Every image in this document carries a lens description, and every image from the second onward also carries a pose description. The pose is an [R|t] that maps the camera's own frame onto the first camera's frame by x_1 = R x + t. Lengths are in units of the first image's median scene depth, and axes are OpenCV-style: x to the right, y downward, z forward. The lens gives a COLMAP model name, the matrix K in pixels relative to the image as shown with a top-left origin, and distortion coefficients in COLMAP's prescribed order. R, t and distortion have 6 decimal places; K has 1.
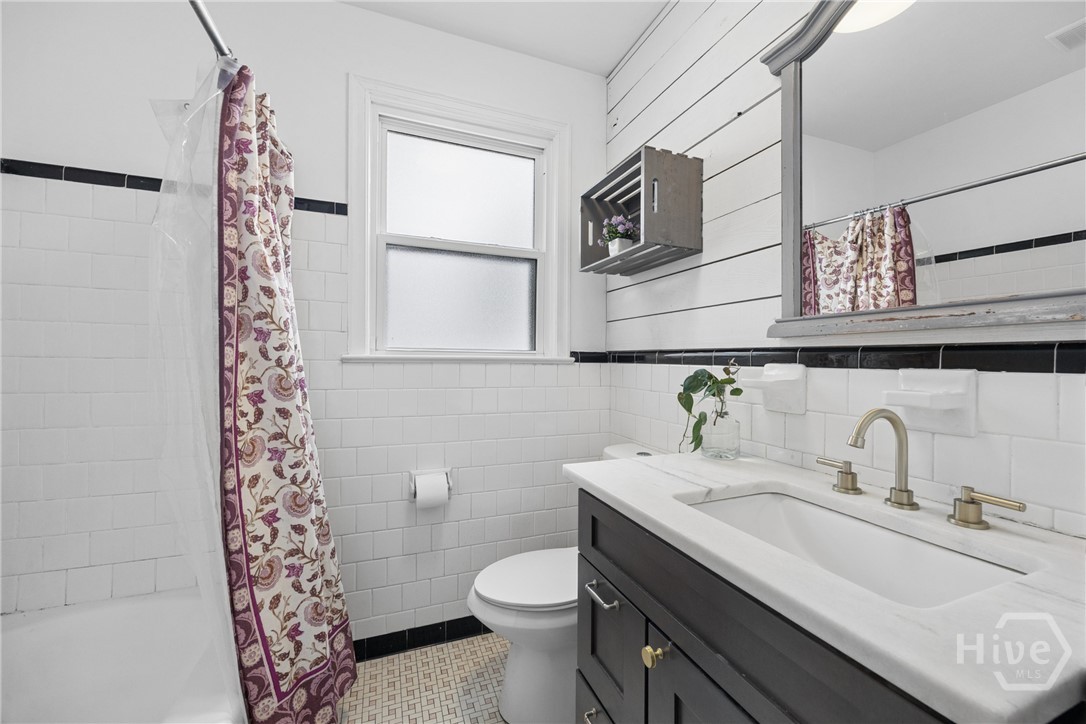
lens RADIAL K [[429.7, 0, 547.5], [0, 429.7, 361.0], [0, 0, 1]] dist [0.001360, 0.000280]
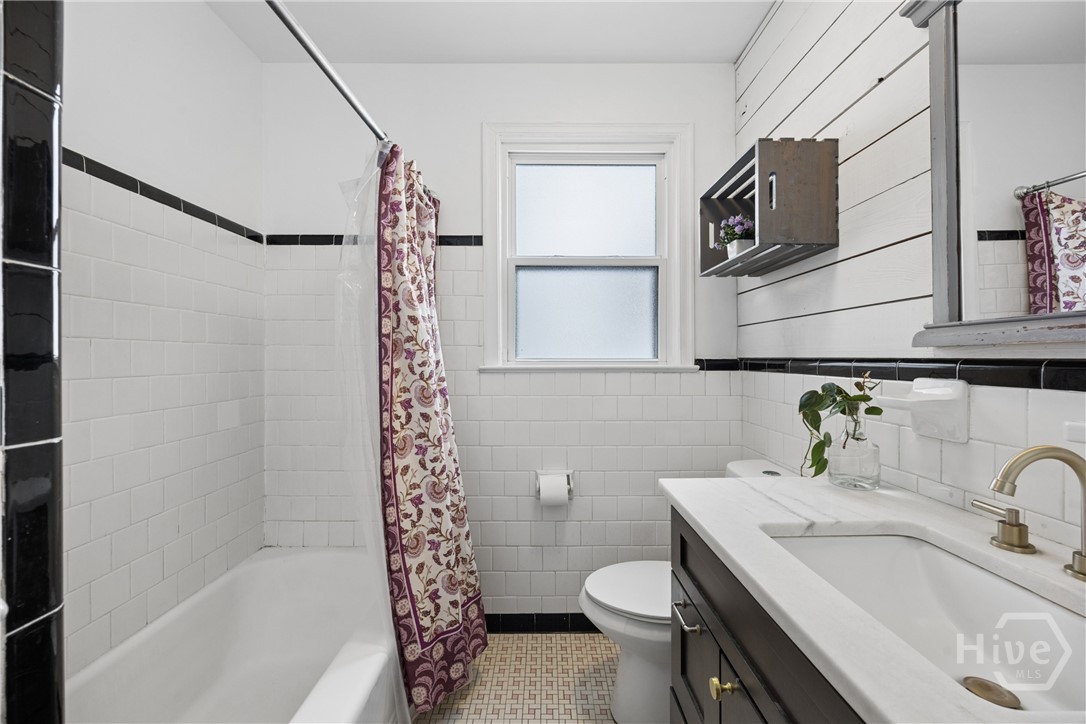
lens RADIAL K [[429.7, 0, 547.5], [0, 429.7, 361.0], [0, 0, 1]] dist [0.001360, 0.000280]
pose [[0.932577, -0.009337, -0.360851, 0.160390], [0.009810, 0.999952, -0.000521, -0.035646], [0.360839, -0.003054, 0.932623, -0.026074]]
